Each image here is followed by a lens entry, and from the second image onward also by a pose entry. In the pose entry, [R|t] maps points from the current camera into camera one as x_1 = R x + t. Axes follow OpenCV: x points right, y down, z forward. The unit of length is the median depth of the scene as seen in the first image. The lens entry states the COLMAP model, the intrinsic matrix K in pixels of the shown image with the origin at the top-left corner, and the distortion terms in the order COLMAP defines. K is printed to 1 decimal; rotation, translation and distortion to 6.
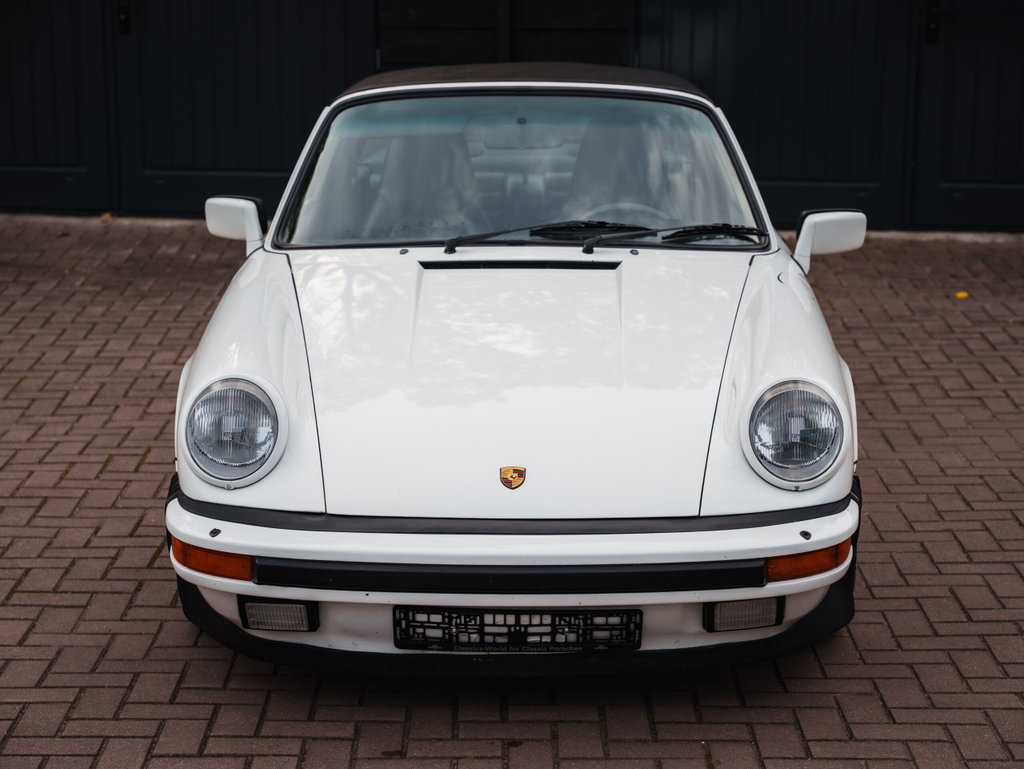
lens RADIAL K [[2241.4, 0, 512.0], [0, 2241.4, 384.5], [0, 0, 1]] dist [0.023024, 0.475932]
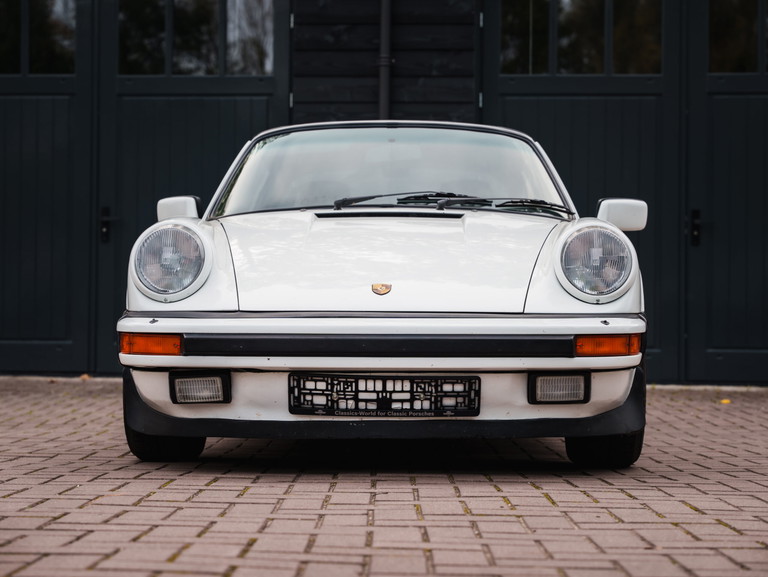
lens RADIAL K [[1670.6, 0, 384.0], [0, 1670.6, 288.5], [0, 0, 1]] dist [0.033115, 0.099547]
pose [[0.999966, 0.006070, -0.005567, 0.007322], [-0.007274, 0.967873, -0.251333, 0.290455], [0.003862, 0.251365, 0.967885, 0.050373]]
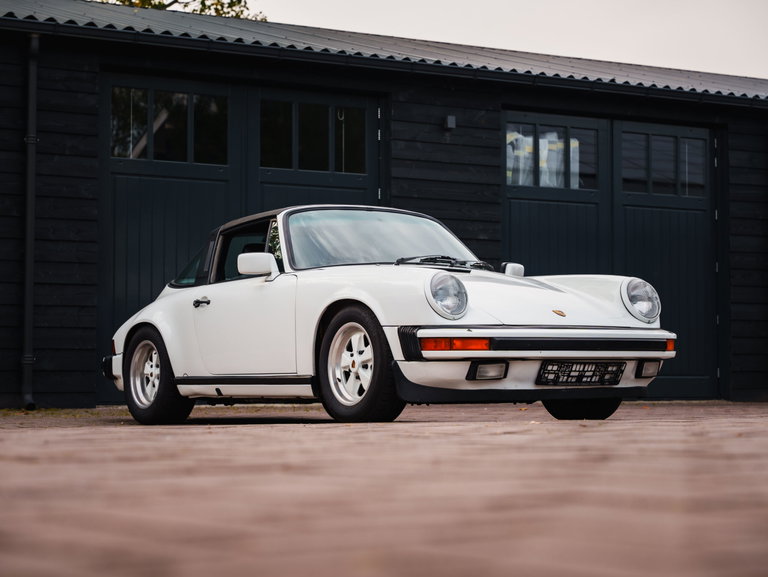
lens RADIAL K [[1670.6, 0, 384.0], [0, 1670.6, 288.5], [0, 0, 1]] dist [0.033115, 0.099547]
pose [[0.820233, 0.028342, 0.571327, -1.122672], [0.138694, 0.959117, -0.246696, 0.413617], [-0.554961, 0.281588, 0.782768, -0.233577]]
